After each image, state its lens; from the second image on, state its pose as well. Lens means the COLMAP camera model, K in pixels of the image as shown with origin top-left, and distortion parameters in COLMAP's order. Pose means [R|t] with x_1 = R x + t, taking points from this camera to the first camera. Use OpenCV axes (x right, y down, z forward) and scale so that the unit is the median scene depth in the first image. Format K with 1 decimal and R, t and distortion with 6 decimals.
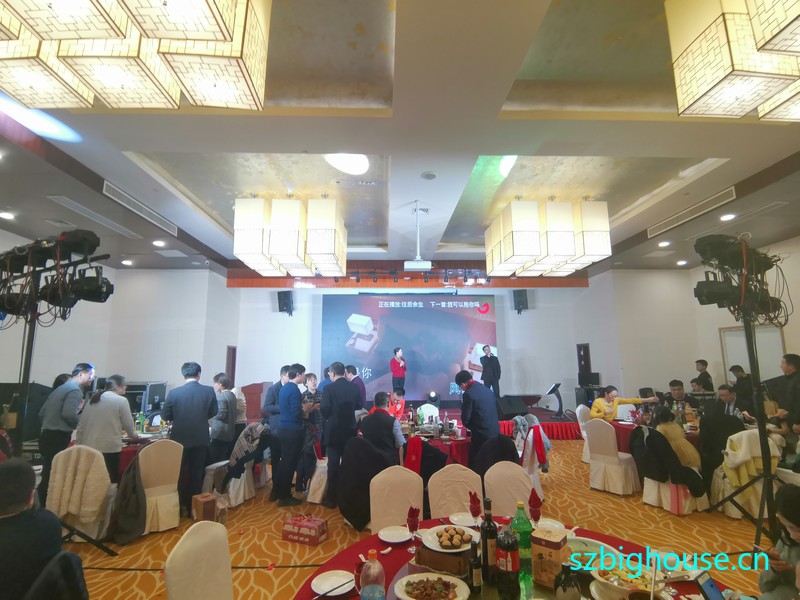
lens RADIAL K [[401.5, 0, 402.2], [0, 401.5, 299.7], [0, 0, 1]] dist [-0.001050, -0.010782]
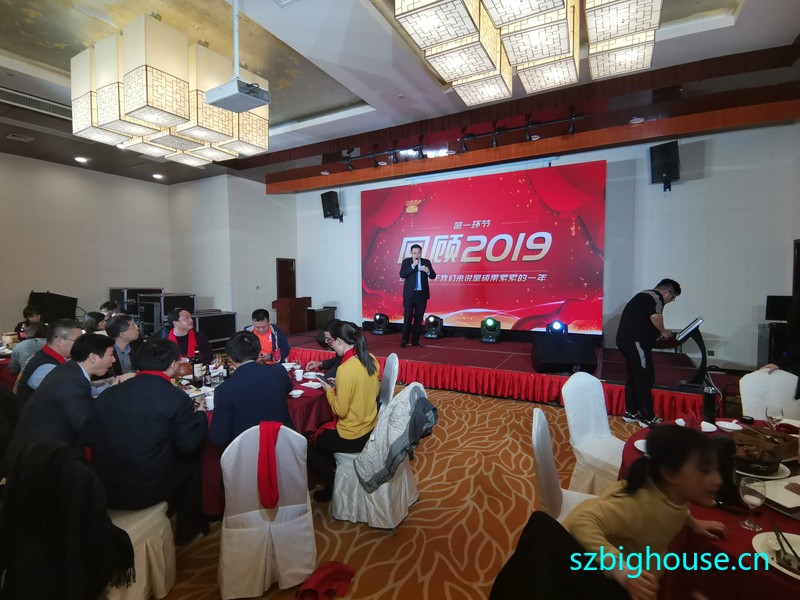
lens RADIAL K [[401.5, 0, 402.7], [0, 401.5, 297.4], [0, 0, 1]] dist [-0.001050, -0.010782]
pose [[0.852802, 0.027218, -0.521525, 0.613876], [0.074967, 0.981918, 0.173832, 0.129388], [0.516826, -0.187342, 0.835341, 0.720148]]
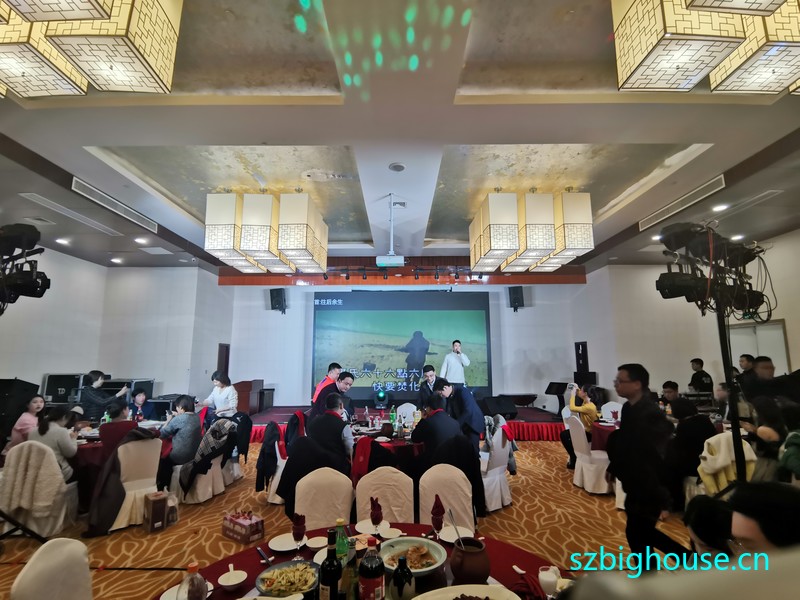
lens RADIAL K [[401.5, 0, 400.9], [0, 401.5, 300.6], [0, 0, 1]] dist [-0.001050, -0.010782]
pose [[0.999316, -0.001938, -0.036921, 0.111297], [0.002145, 0.999982, 0.005567, 0.007318], [0.036910, -0.005642, 0.999303, 0.031452]]
